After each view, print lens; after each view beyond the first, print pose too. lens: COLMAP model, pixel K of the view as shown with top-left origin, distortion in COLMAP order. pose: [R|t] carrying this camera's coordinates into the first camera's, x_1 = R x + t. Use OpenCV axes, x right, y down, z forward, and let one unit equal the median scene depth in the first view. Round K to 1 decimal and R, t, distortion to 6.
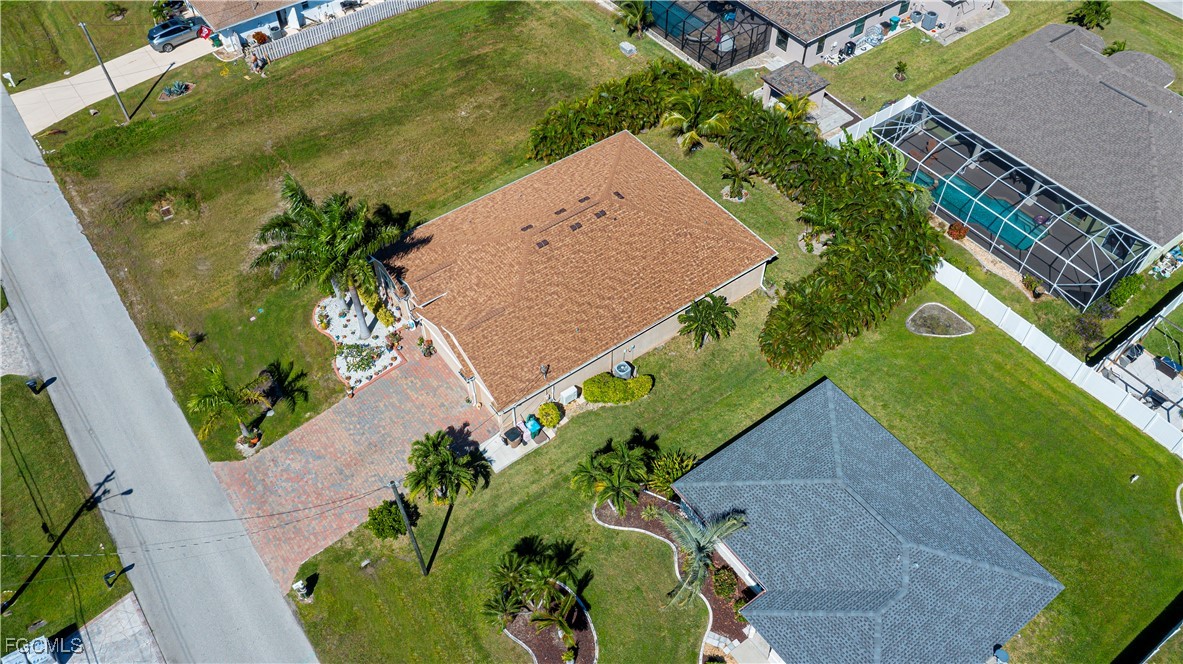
lens RADIAL K [[896.6, 0, 590.9], [0, 896.6, 332.3], [0, 0, 1]] dist [-0.012008, 0.000410]
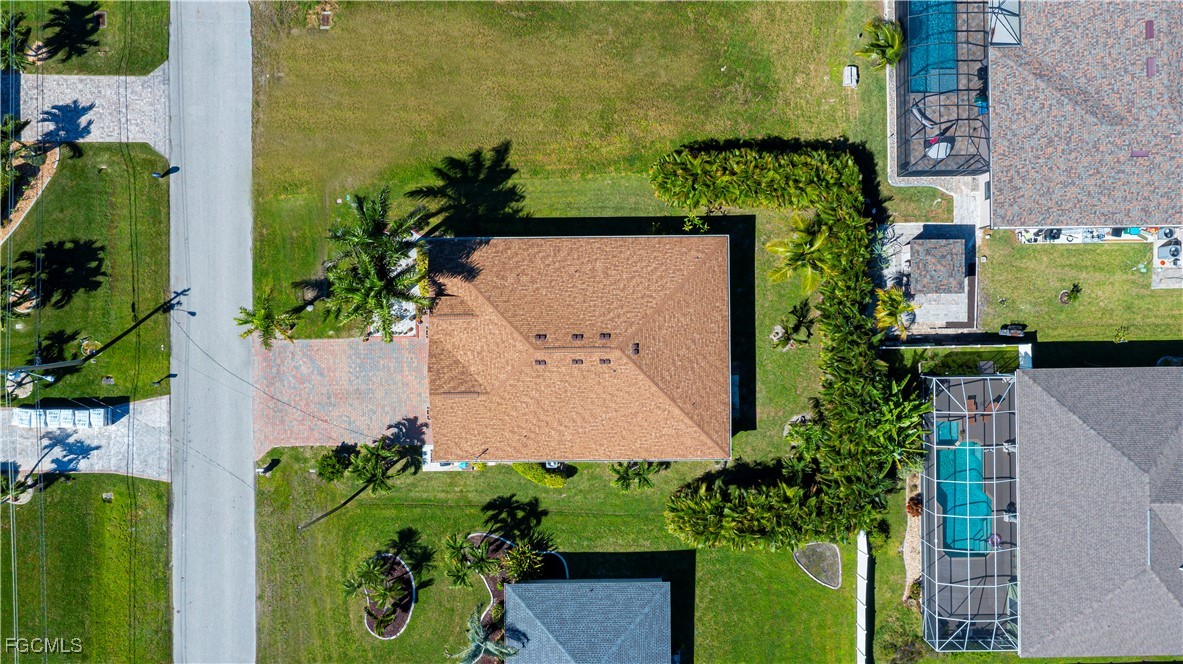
lens RADIAL K [[896.6, 0, 591.3], [0, 896.6, 331.5], [0, 0, 1]] dist [-0.012008, 0.000410]
pose [[0.810579, 0.585629, 0.000937, -0.026169], [-0.456971, 0.631499, 0.626407, -0.858929], [0.366251, -0.508180, 0.779495, 0.166111]]
